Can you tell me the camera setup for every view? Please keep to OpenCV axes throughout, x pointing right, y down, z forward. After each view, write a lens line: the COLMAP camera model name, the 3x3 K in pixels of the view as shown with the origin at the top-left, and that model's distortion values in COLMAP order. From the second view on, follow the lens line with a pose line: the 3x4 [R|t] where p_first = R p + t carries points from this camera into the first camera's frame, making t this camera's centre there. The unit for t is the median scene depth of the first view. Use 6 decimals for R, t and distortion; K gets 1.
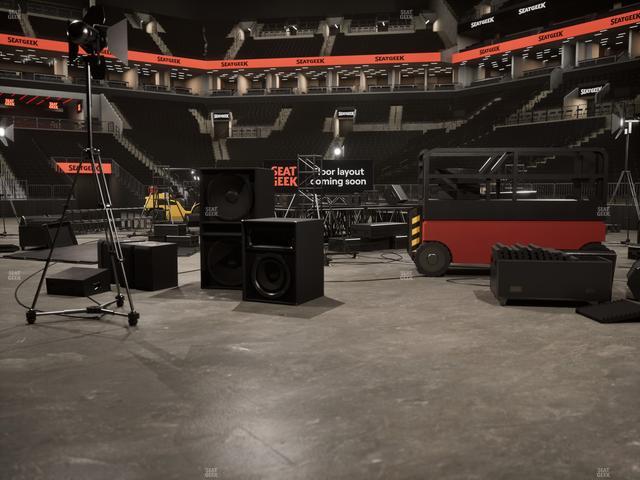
lens RADIAL K [[607.6, 0, 320.2], [0, 607.6, 234.7], [0, 0, 1]] dist [0.008017, 0.000000]
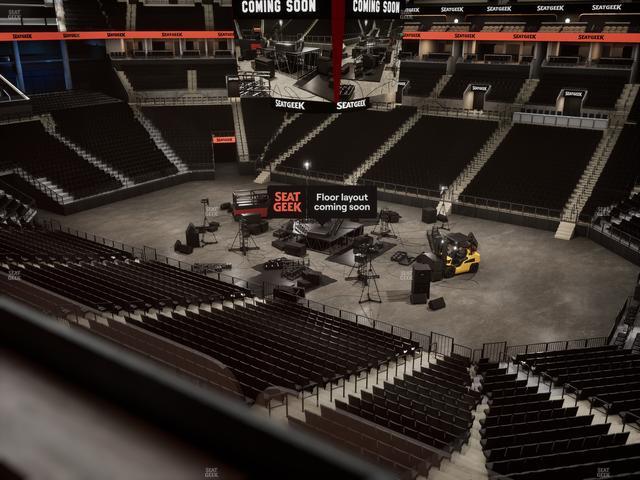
lens RADIAL K [[600.9, 0, 321.3], [0, 600.9, 240.9], [0, 0, 1]] dist [0.000305, 0.000000]
pose [[0.938083, -0.117016, 0.326048, -0.267380], [0.025955, 0.962316, 0.270691, -0.217787], [-0.345437, -0.245468, 0.905770, -0.404877]]
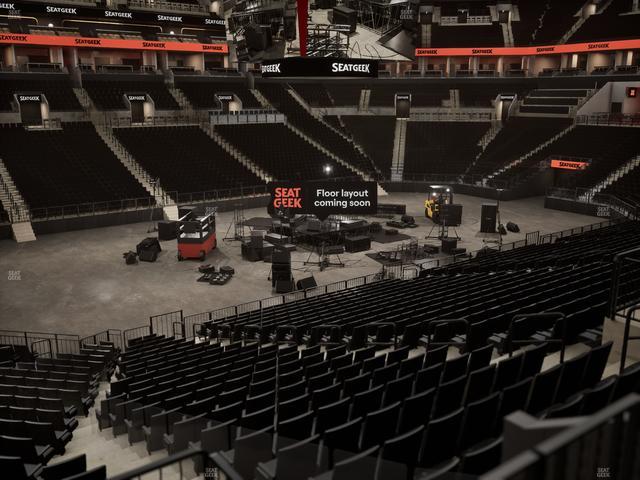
lens RADIAL K [[600.9, 0, 319.5], [0, 600.9, 241.5], [0, 0, 1]] dist [0.000305, 0.000000]
pose [[-0.017031, -0.236854, 0.971396, -0.670841], [0.076813, 0.968356, 0.237460, -0.158988], [-0.996900, 0.078660, 0.001702, 0.338260]]
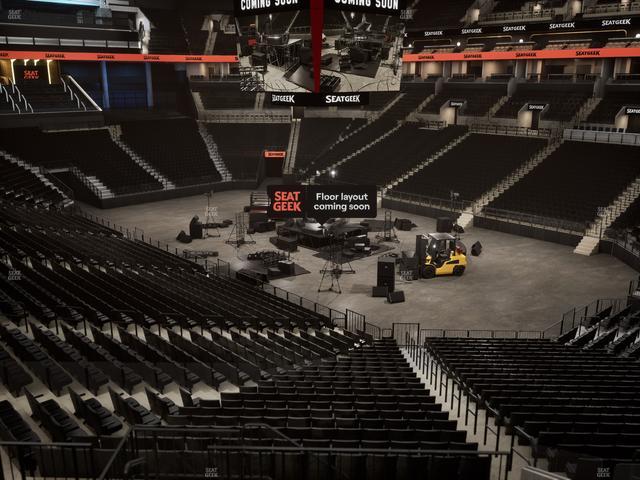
lens RADIAL K [[600.9, 0, 320.9], [0, 600.9, 241.0], [0, 0, 1]] dist [0.000305, 0.000000]
pose [[0.990429, -0.036219, 0.133188, -0.108422], [0.010106, 0.981395, 0.191735, -0.151331], [-0.137654, -0.188554, 0.972368, -0.450923]]
